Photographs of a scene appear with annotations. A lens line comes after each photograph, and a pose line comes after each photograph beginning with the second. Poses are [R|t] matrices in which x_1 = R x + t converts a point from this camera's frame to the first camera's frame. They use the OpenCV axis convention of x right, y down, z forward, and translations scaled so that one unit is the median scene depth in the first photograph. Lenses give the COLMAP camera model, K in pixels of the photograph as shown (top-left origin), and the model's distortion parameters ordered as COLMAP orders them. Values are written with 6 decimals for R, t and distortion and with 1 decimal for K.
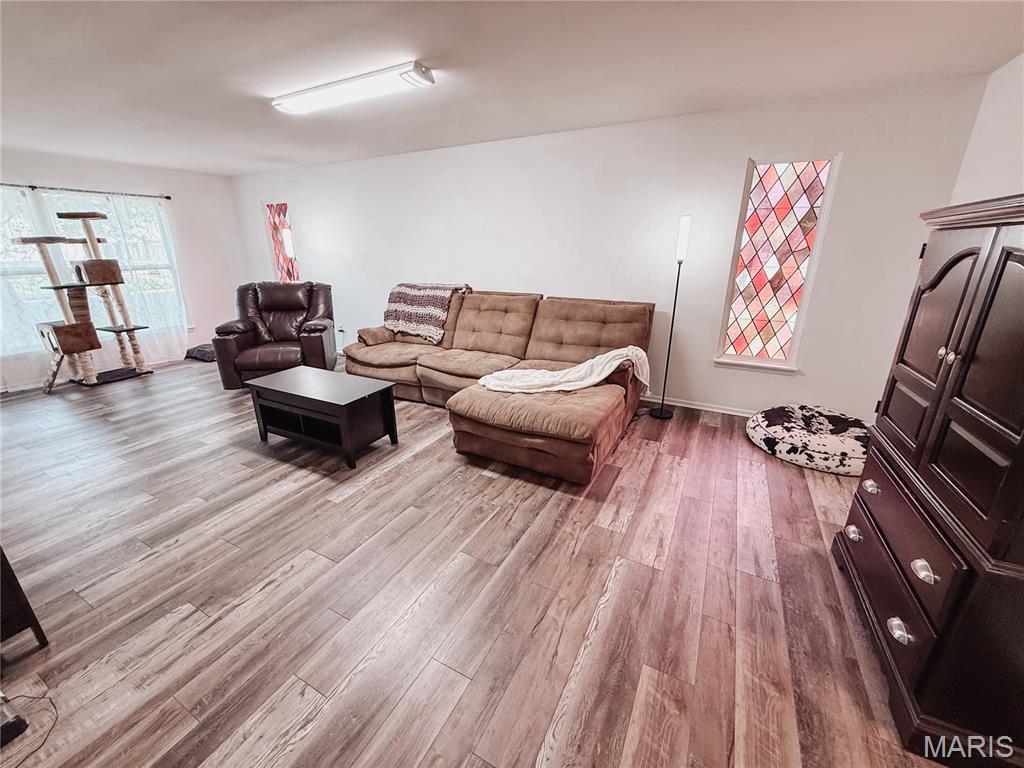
lens RADIAL K [[408.5, 0, 507.5], [0, 408.5, 384.0], [0, 0, 1]] dist [0.000789, -0.000015]
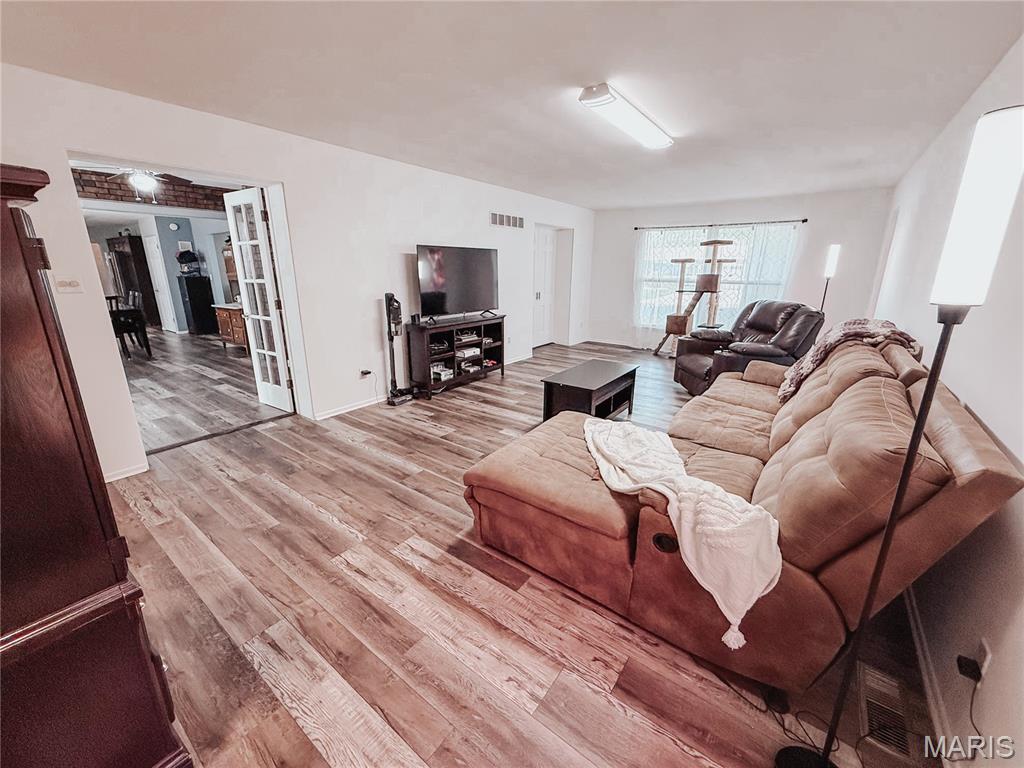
lens RADIAL K [[408.5, 0, 505.7], [0, 408.5, 381.1], [0, 0, 1]] dist [0.000789, -0.000015]
pose [[-0.153137, 0.268610, -0.950998, 1.080760], [-0.322376, 0.896123, 0.305022, -0.384930], [0.934143, 0.353289, -0.050636, 1.191722]]
